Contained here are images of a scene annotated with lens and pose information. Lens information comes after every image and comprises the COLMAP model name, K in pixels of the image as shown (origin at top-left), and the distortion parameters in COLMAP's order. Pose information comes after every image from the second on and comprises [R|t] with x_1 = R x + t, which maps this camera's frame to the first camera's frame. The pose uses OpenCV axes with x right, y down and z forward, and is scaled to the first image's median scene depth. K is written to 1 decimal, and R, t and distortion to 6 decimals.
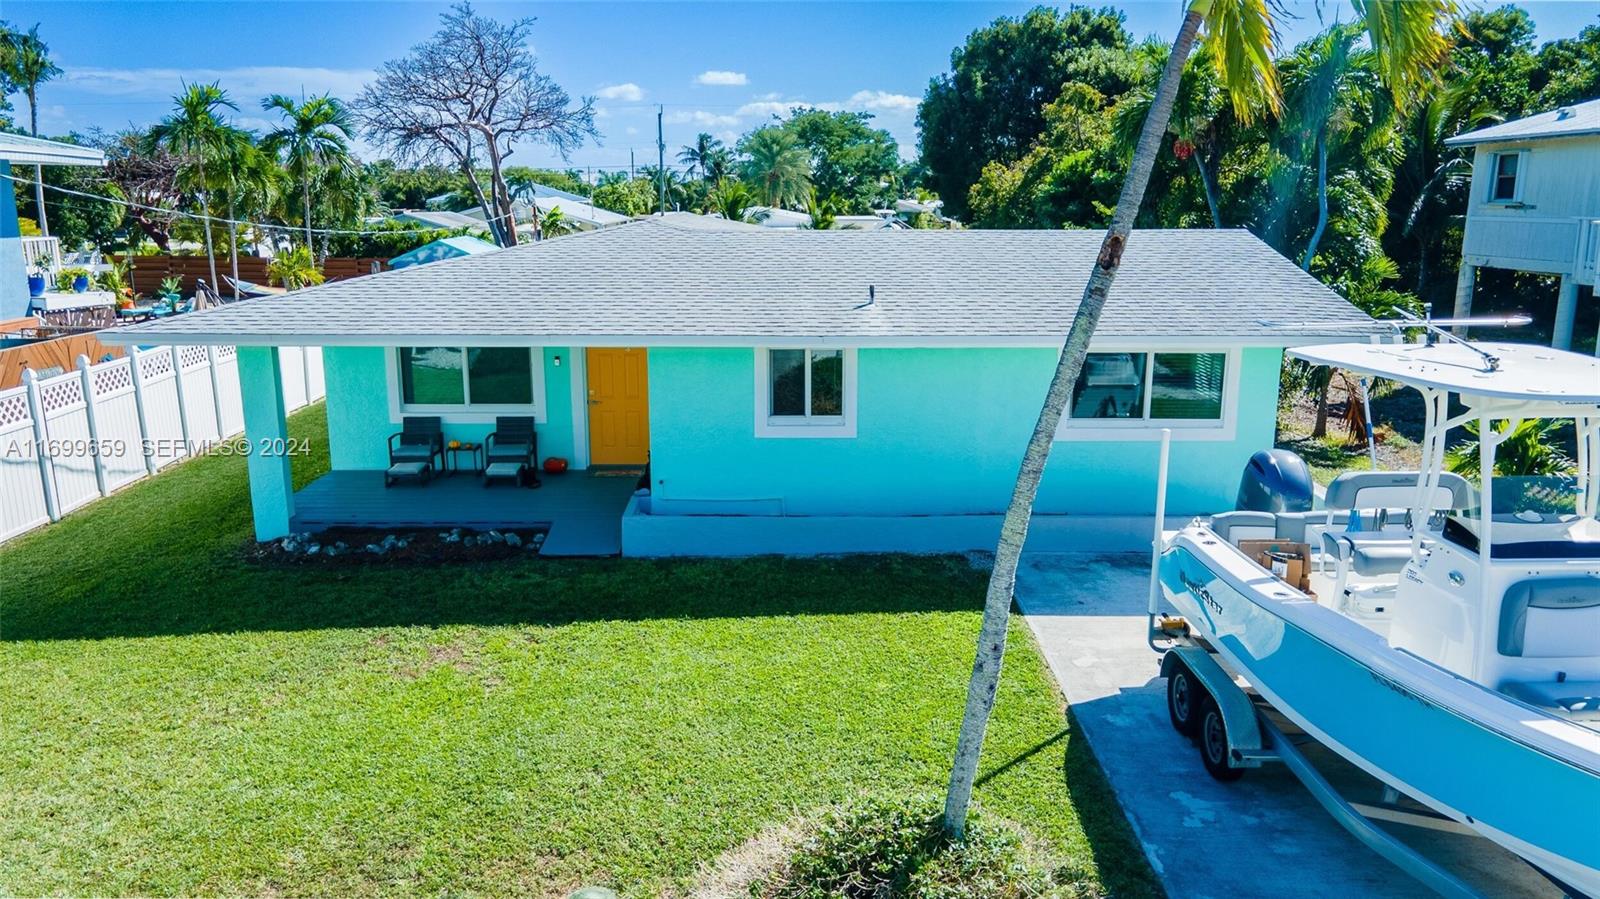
lens RADIAL K [[1164.9, 0, 800.0], [0, 1164.9, 449.5], [0, 0, 1]] dist [0.001270, 0.070788]
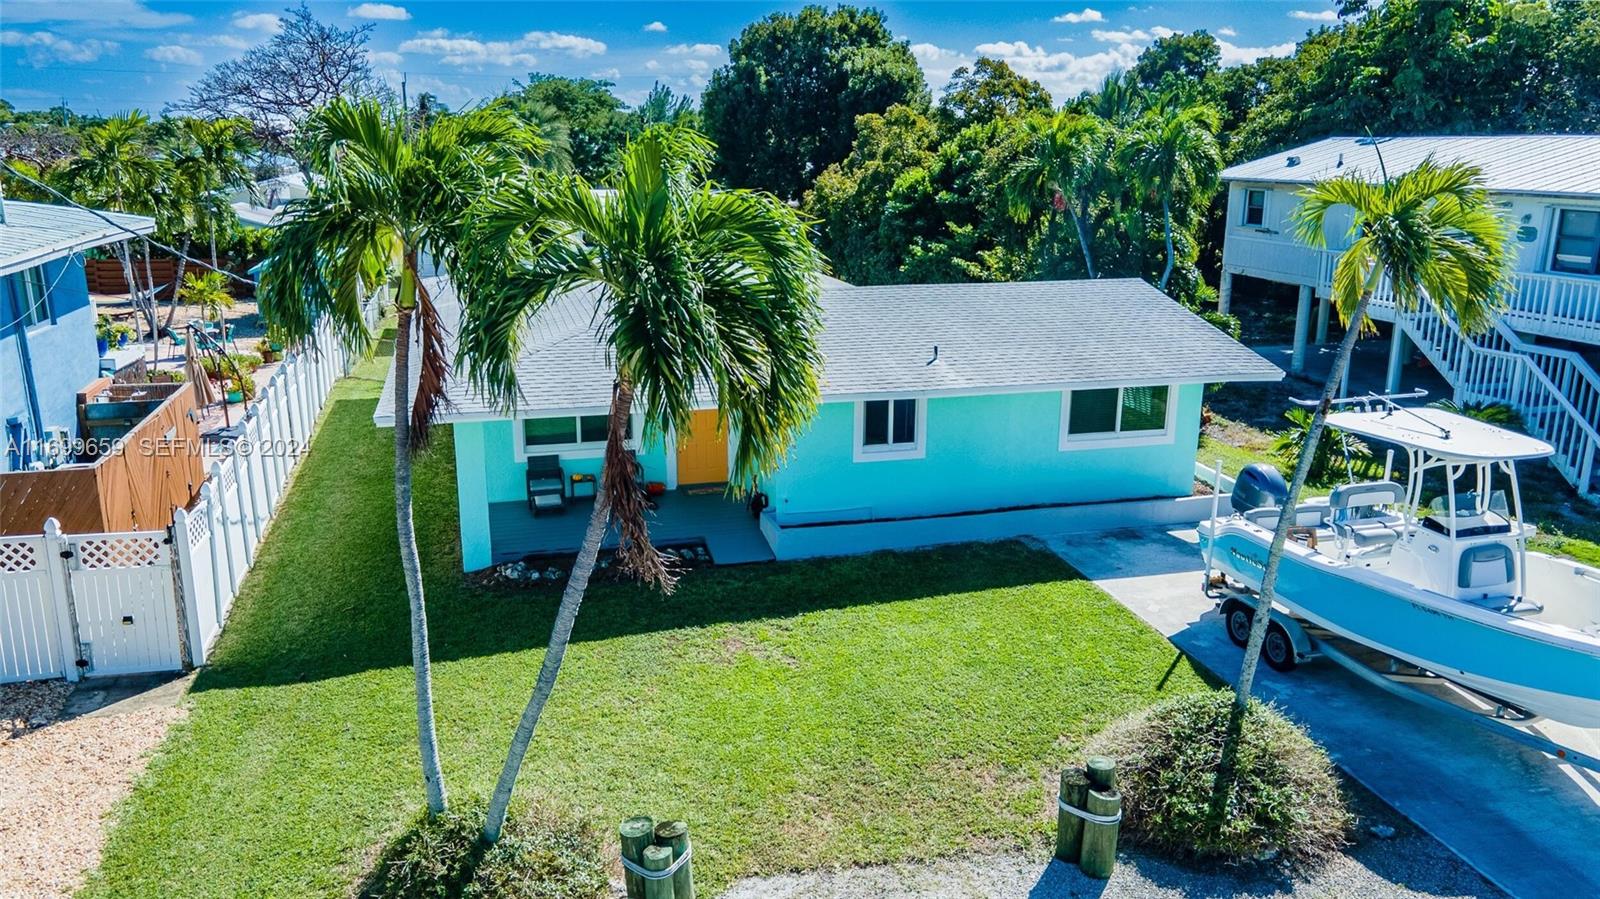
lens RADIAL K [[1164.9, 0, 800.0], [0, 1164.9, 449.5], [0, 0, 1]] dist [0.001270, 0.070788]
pose [[0.968001, -0.060894, 0.243445, -0.445603], [0.050684, 0.997561, 0.047994, -0.097576], [-0.245773, -0.034120, 0.968727, -0.289265]]
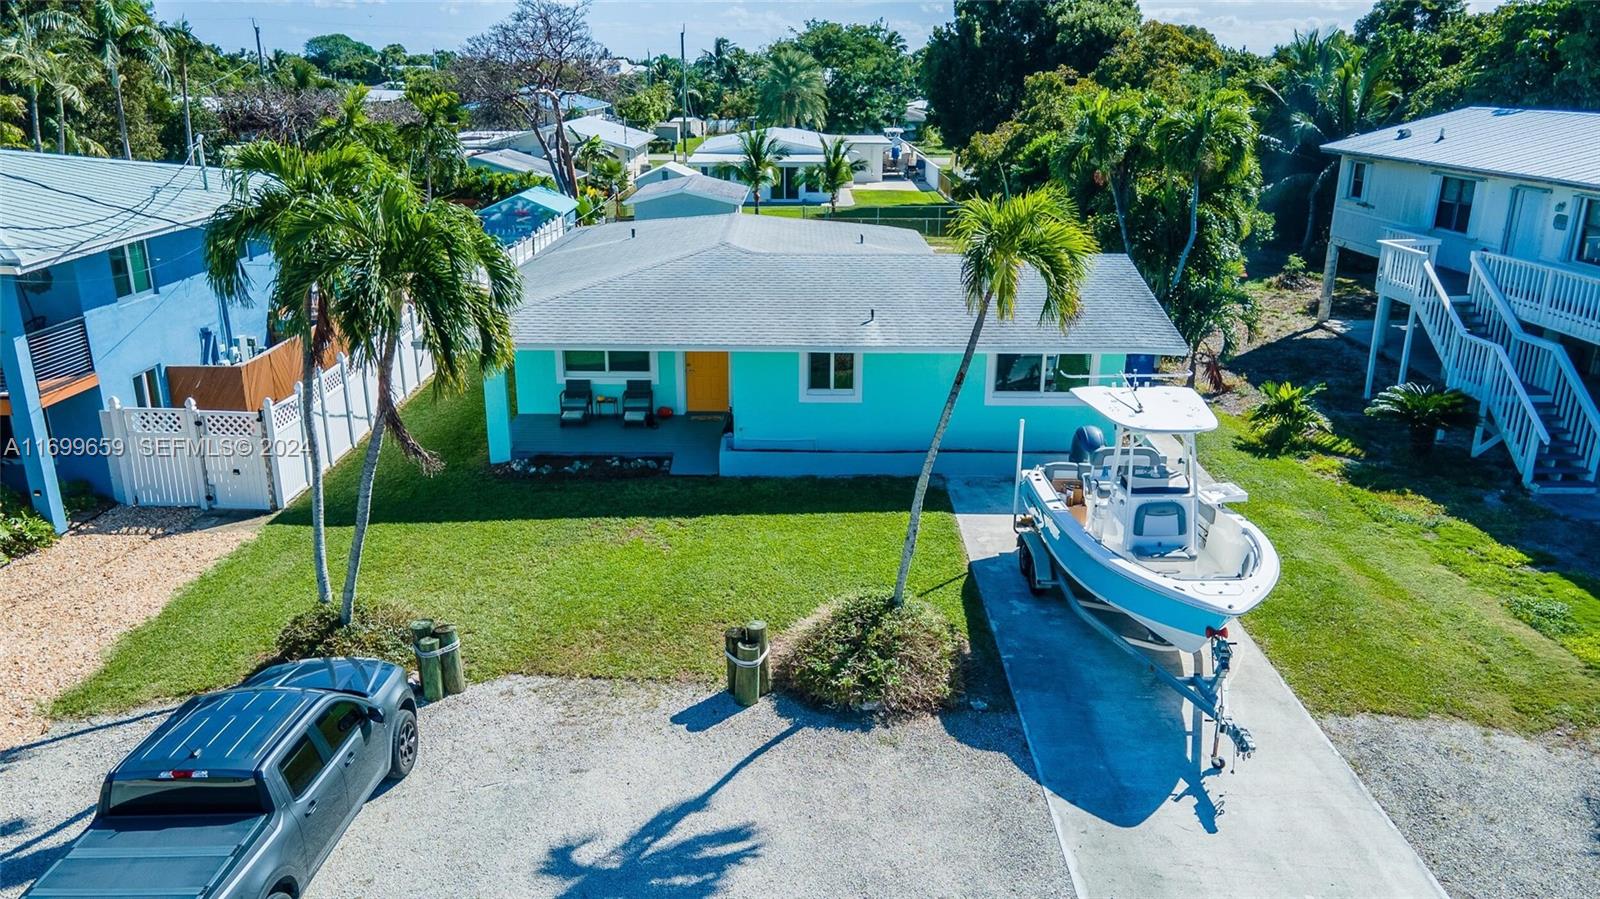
lens RADIAL K [[1147.2, 0, 800.0], [0, 1147.2, 449.5], [0, 0, 1]] dist [0.034757, 0.000859]
pose [[0.999953, 0.006869, -0.006868, -0.027415], [-0.006170, 0.995267, 0.096985, -0.105249], [0.007502, -0.096938, 0.995262, -0.626564]]
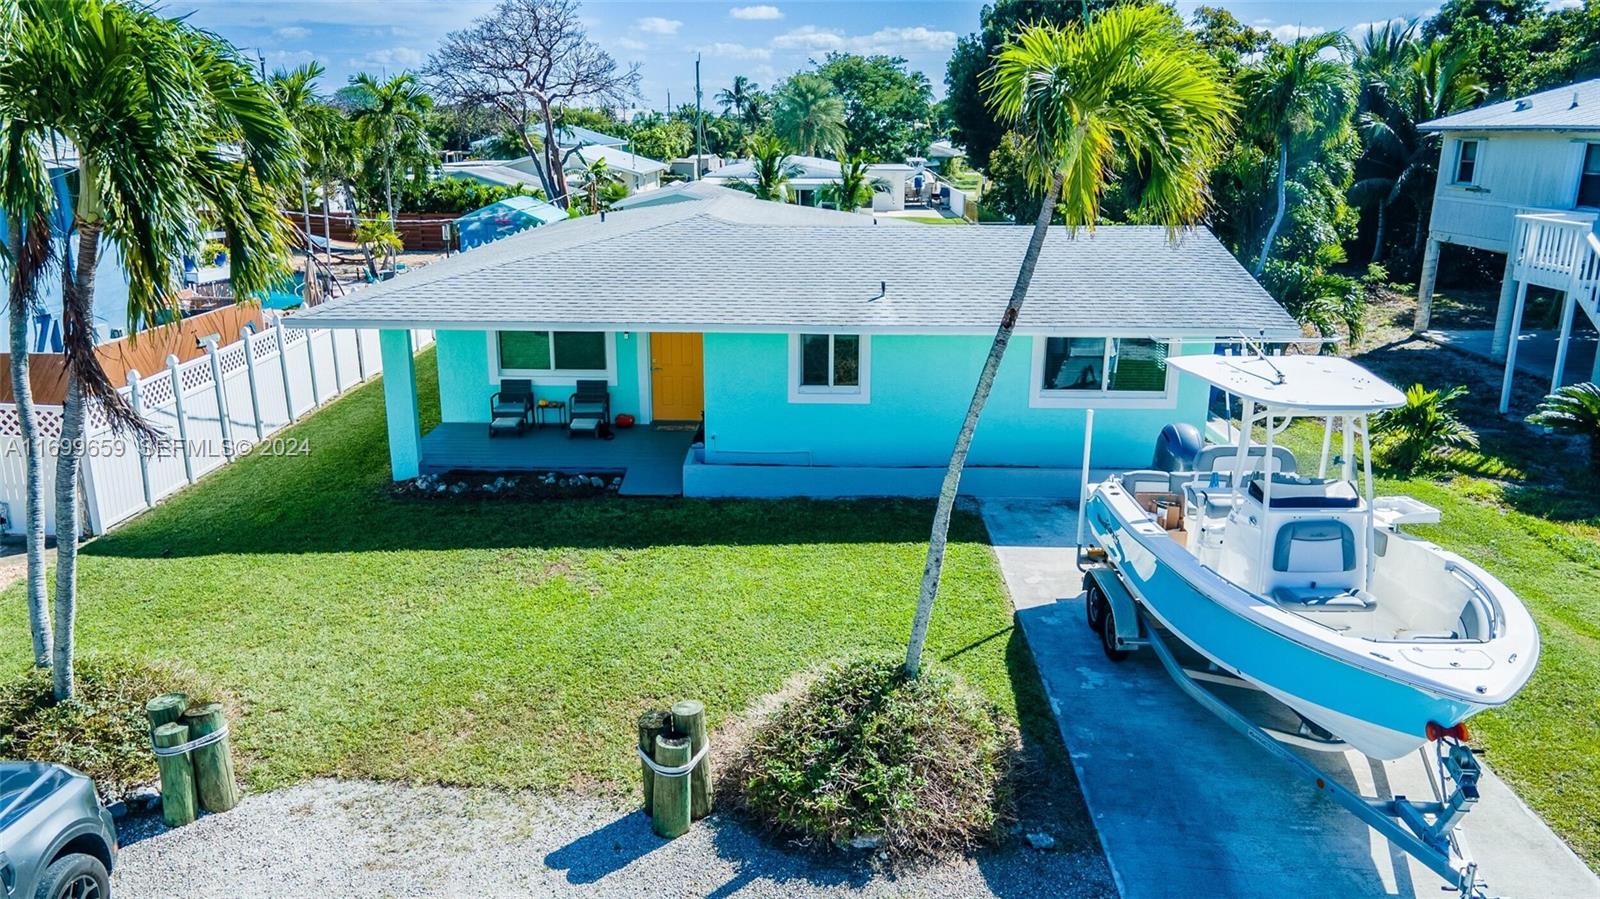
lens RADIAL K [[1157.3, 0, 800.0], [0, 1157.3, 449.5], [0, 0, 1]] dist [0.006419, 0.061008]
pose [[0.999572, 0.010925, -0.027126, 0.008456], [-0.009444, 0.998489, 0.054130, -0.029015], [0.027676, -0.053851, 0.998165, -0.255150]]
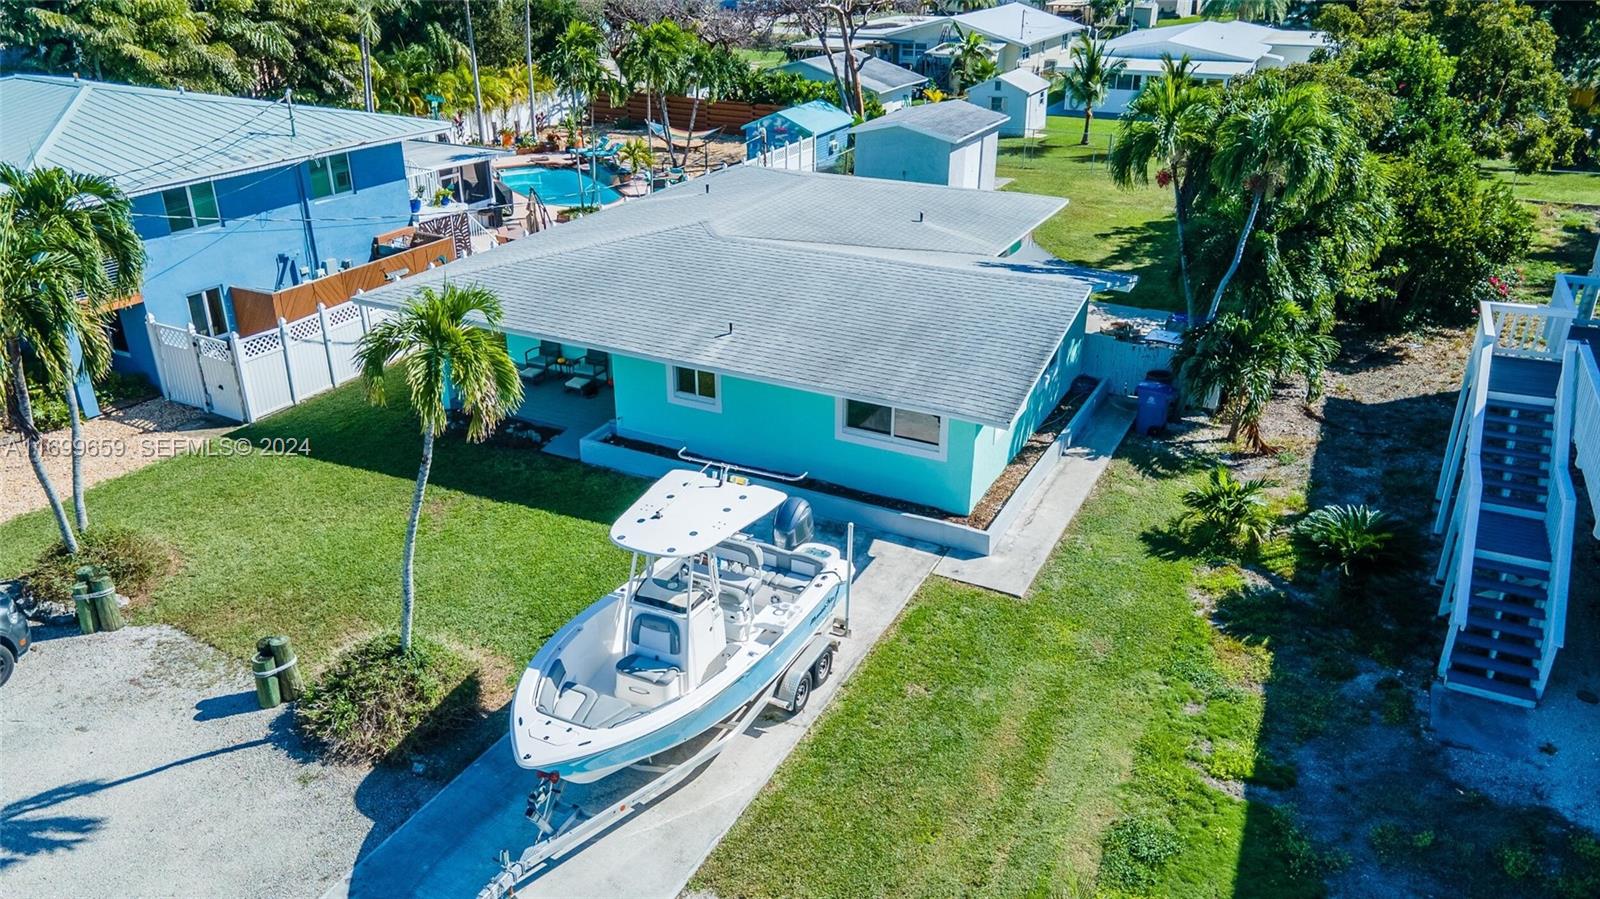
lens RADIAL K [[1147.2, 0, 800.0], [0, 1147.2, 449.5], [0, 0, 1]] dist [0.034757, 0.000859]
pose [[0.890945, 0.193191, -0.410968, 0.843030], [-0.103464, 0.967549, 0.230531, -0.354841], [0.442168, -0.162870, 0.882021, -0.361181]]
